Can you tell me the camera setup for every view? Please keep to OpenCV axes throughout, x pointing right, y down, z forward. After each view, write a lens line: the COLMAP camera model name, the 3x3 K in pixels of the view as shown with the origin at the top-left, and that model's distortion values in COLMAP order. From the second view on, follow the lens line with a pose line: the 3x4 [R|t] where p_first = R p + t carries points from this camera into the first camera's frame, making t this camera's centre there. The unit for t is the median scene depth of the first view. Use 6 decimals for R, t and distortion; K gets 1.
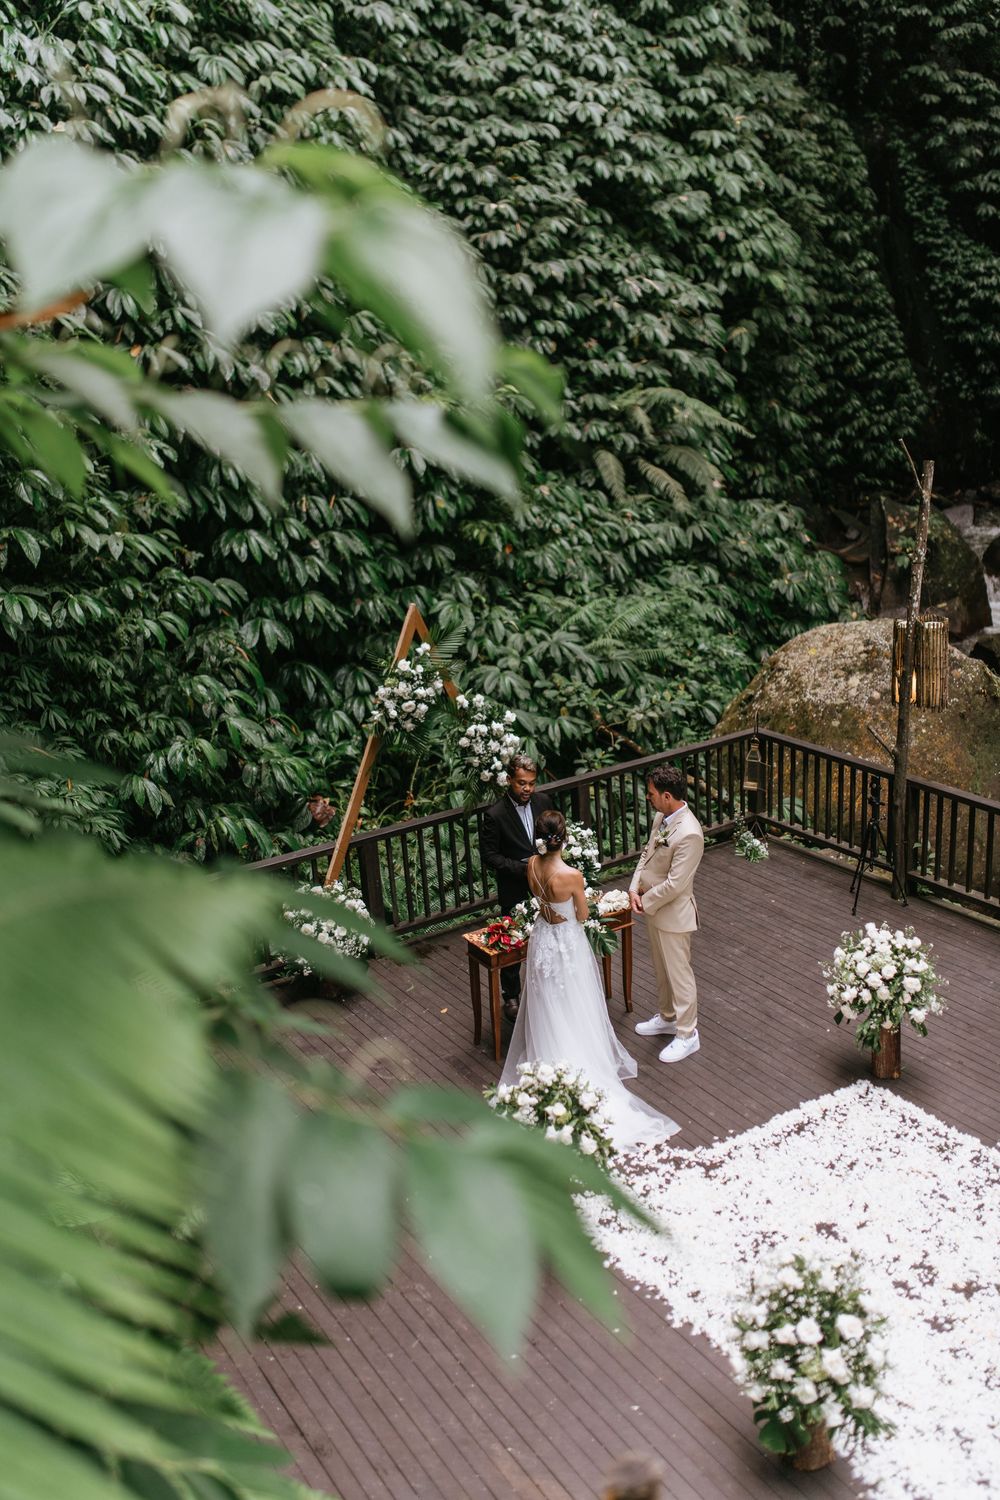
lens RADIAL K [[1407.5, 0, 486.1], [0, 1407.5, 744.2], [0, 0, 1]] dist [-0.011468, -0.000591]
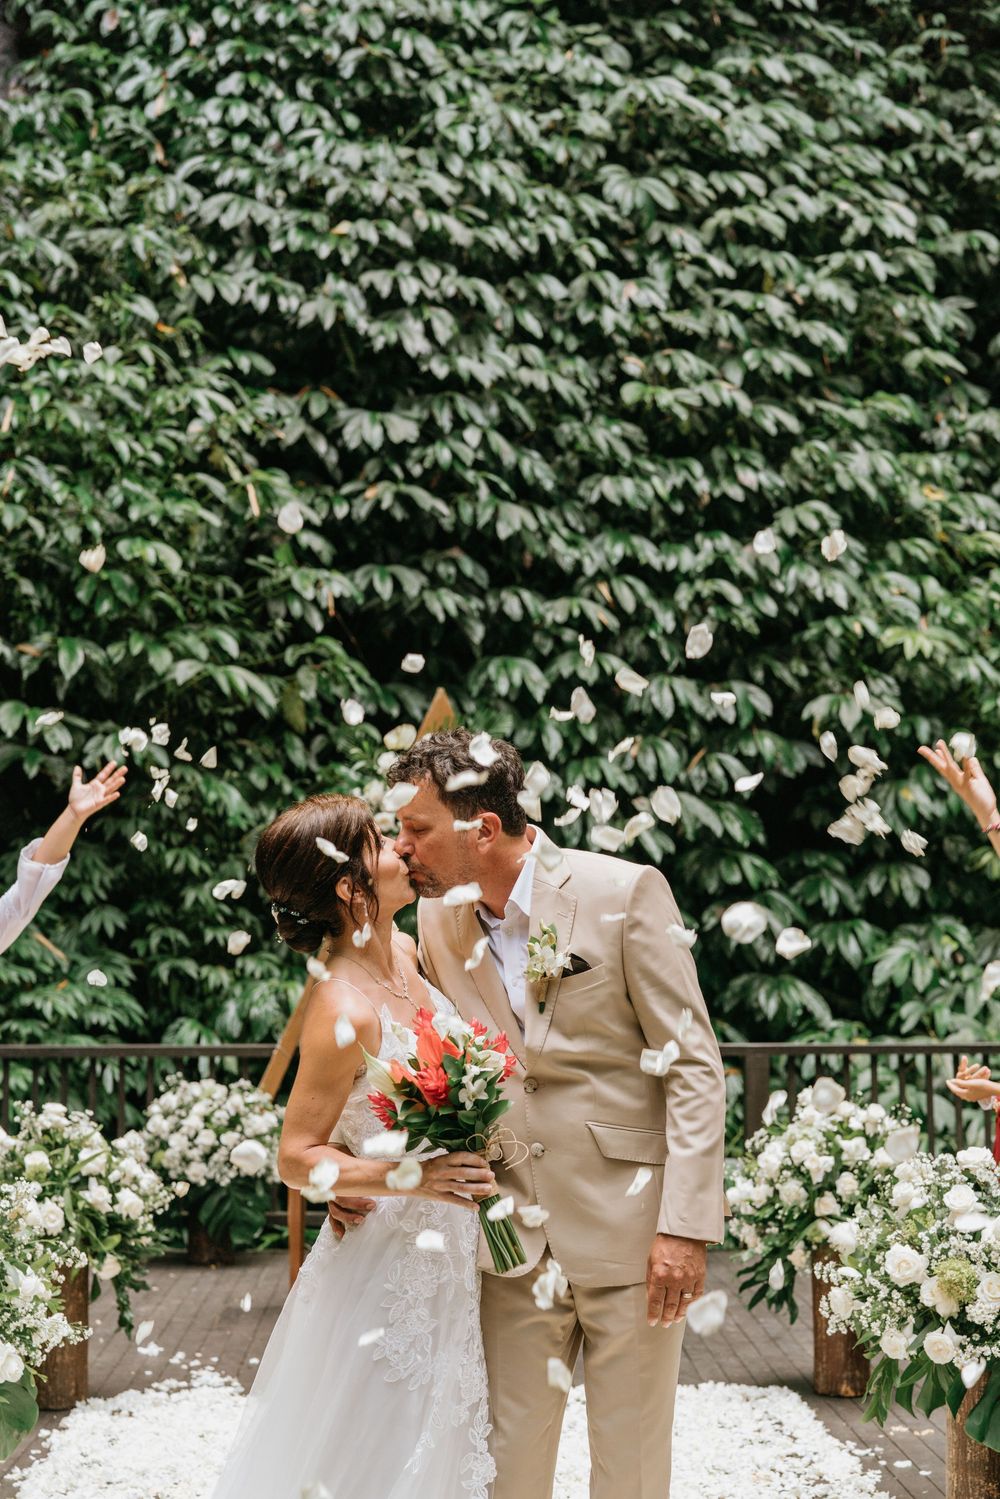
lens RADIAL K [[2275.3, 0, 473.5], [0, 2275.3, 836.0], [0, 0, 1]] dist [-0.024838, 0.016617]
pose [[0.860766, 0.026916, -0.508288, 0.226534], [-0.191934, 0.942048, -0.275148, 0.114645], [0.471426, 0.334396, 0.816050, 0.073746]]
